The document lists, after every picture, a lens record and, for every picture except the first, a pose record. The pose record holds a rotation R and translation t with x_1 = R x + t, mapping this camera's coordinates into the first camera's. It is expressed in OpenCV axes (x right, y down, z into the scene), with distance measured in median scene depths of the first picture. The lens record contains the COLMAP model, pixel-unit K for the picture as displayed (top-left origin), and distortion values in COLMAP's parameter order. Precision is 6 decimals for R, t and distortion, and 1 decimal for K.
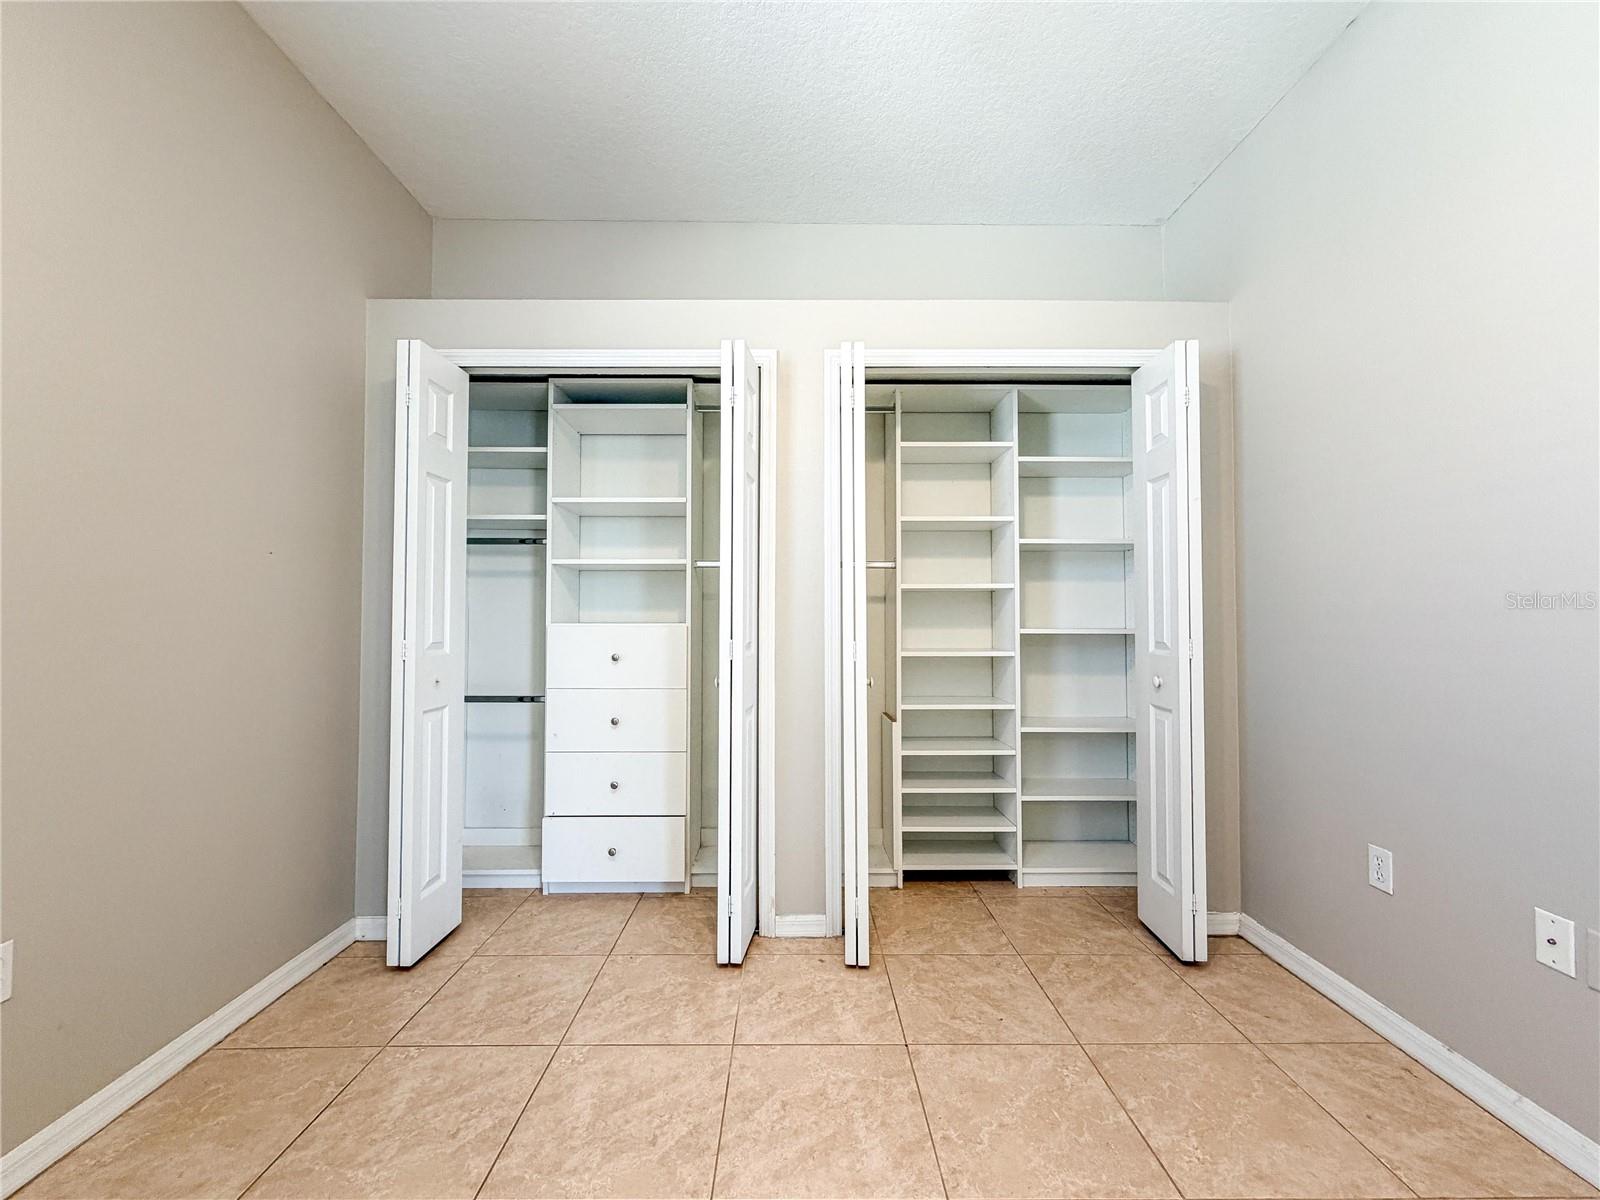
lens RADIAL K [[648.9, 0, 800.7], [0, 648.9, 600.5], [0, 0, 1]] dist [-0.000454, 0.000074]
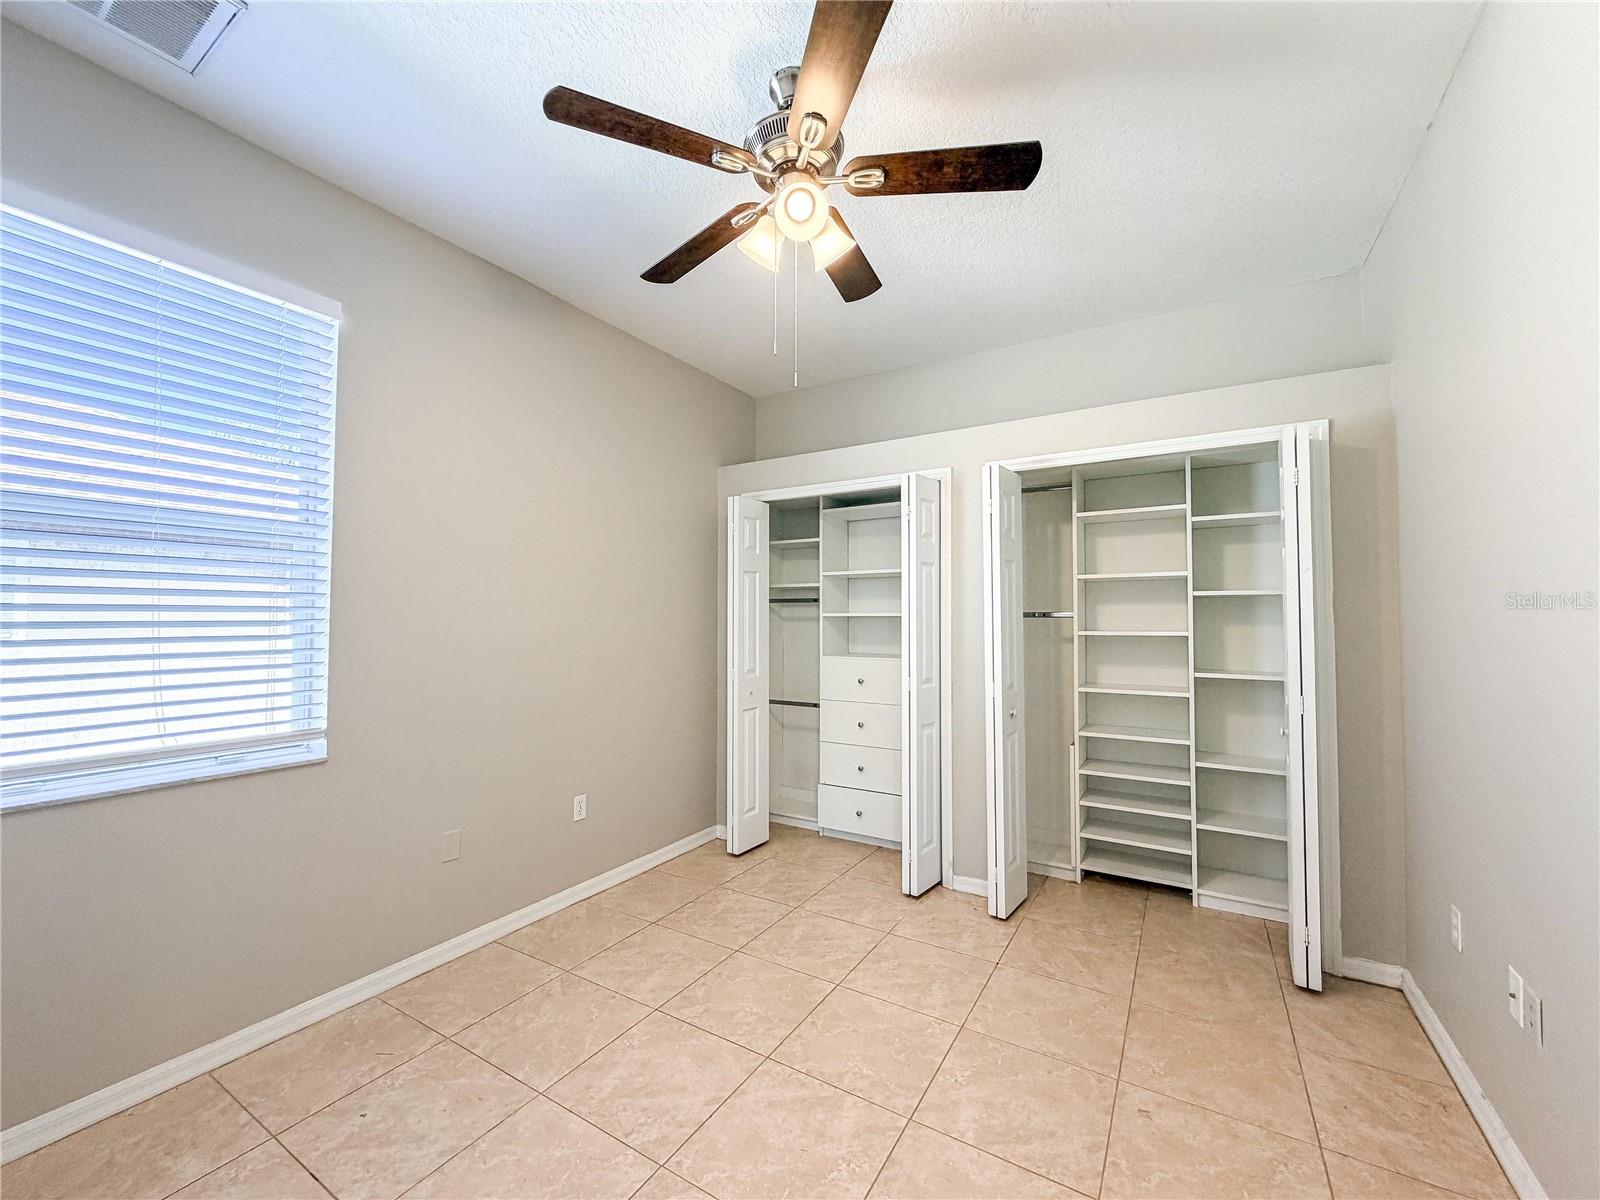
lens RADIAL K [[648.9, 0, 794.2], [0, 648.9, 605.3], [0, 0, 1]] dist [-0.000454, 0.000074]
pose [[0.848448, -0.010403, -0.529176, 0.397599], [0.013900, 0.999900, 0.002630, -0.097340], [0.529096, -0.009587, 0.848508, -0.344714]]
